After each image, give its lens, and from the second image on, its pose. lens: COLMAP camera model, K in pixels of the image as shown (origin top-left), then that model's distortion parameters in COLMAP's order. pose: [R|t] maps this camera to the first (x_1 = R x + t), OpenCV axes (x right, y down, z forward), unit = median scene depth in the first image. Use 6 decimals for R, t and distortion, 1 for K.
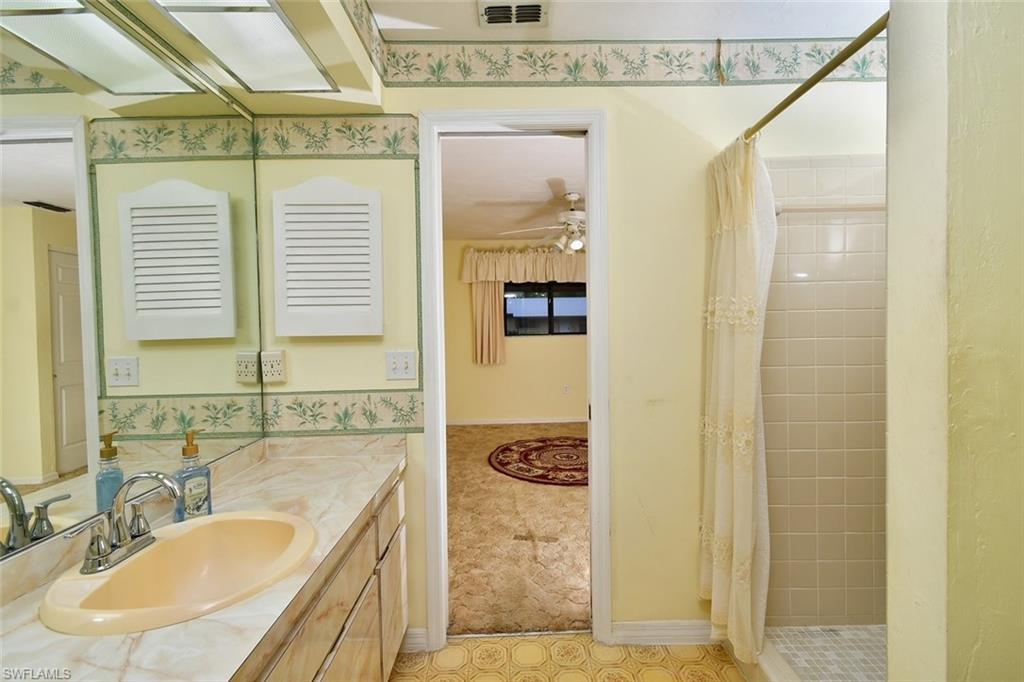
lens RADIAL K [[438.4, 0, 512.0], [0, 438.4, 341.0], [0, 0, 1]] dist [-0.012804, -0.000236]
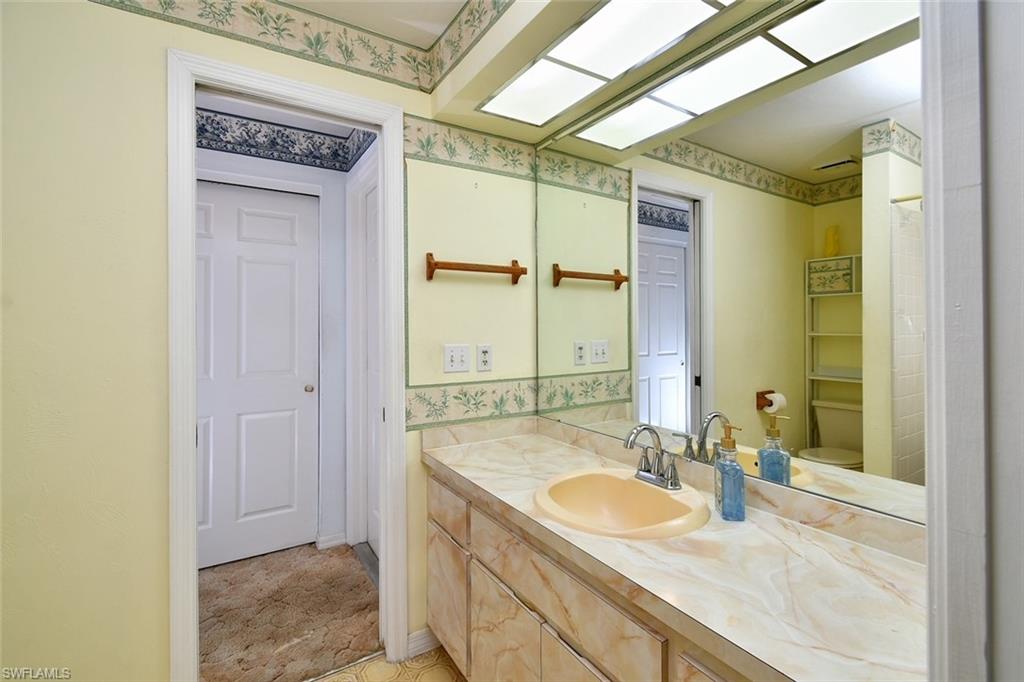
lens RADIAL K [[461.8, 0, 511.6], [0, 461.8, 327.2], [0, 0, 1]] dist [-0.026153, 0.000017]
pose [[0.855975, 0.017637, 0.516717, -0.974291], [0.001340, 0.999339, -0.036330, 0.022457], [-0.517016, 0.031789, 0.855385, -0.029866]]
